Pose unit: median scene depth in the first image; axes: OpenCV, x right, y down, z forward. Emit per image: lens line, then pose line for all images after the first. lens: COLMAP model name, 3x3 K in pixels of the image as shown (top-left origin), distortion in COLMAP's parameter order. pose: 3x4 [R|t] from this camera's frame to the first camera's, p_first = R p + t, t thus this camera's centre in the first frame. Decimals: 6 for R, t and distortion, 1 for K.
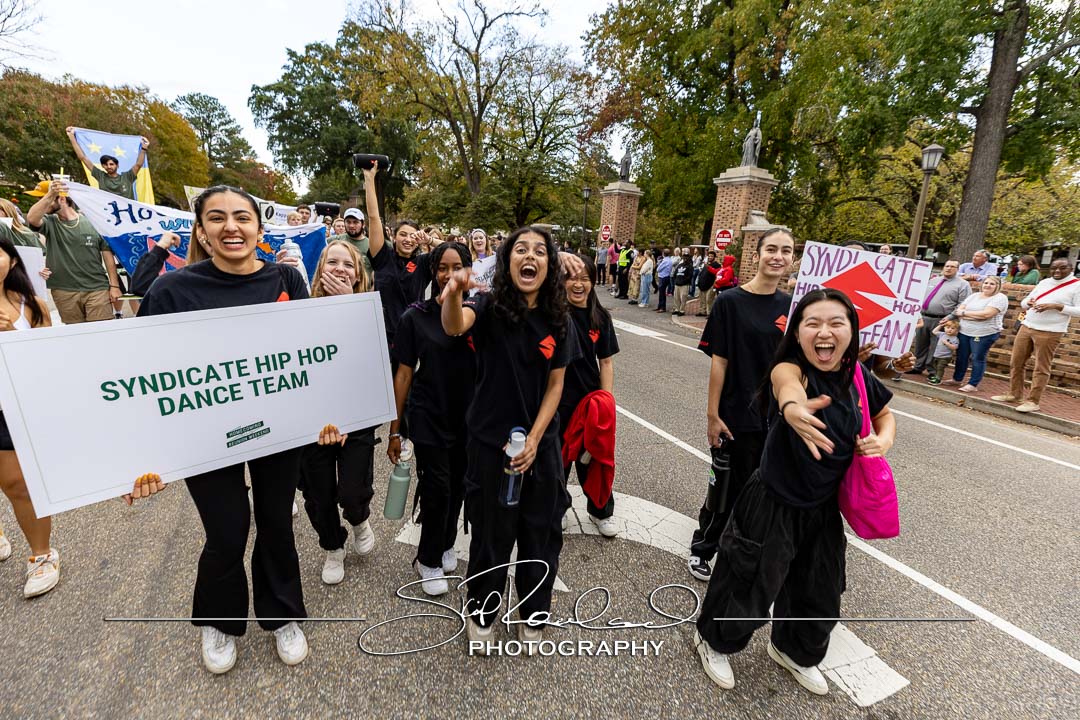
lens RADIAL K [[482.1, 0, 543.9], [0, 482.1, 355.3], [0, 0, 1]] dist [0.004655, 0.001111]
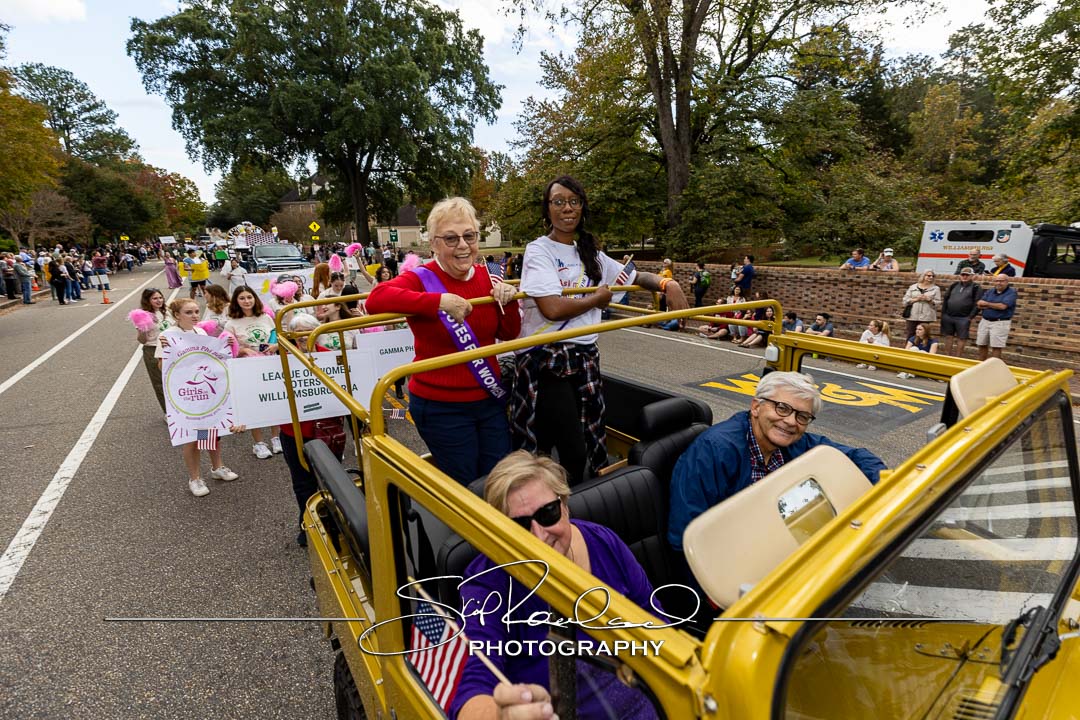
lens RADIAL K [[482.1, 0, 547.7], [0, 482.1, 355.8], [0, 0, 1]] dist [0.004655, 0.001111]
pose [[0.984300, -0.105420, 0.141562, -0.247162], [0.104194, 0.994427, 0.016069, -0.113972], [-0.142467, -0.001067, 0.989799, 0.364174]]
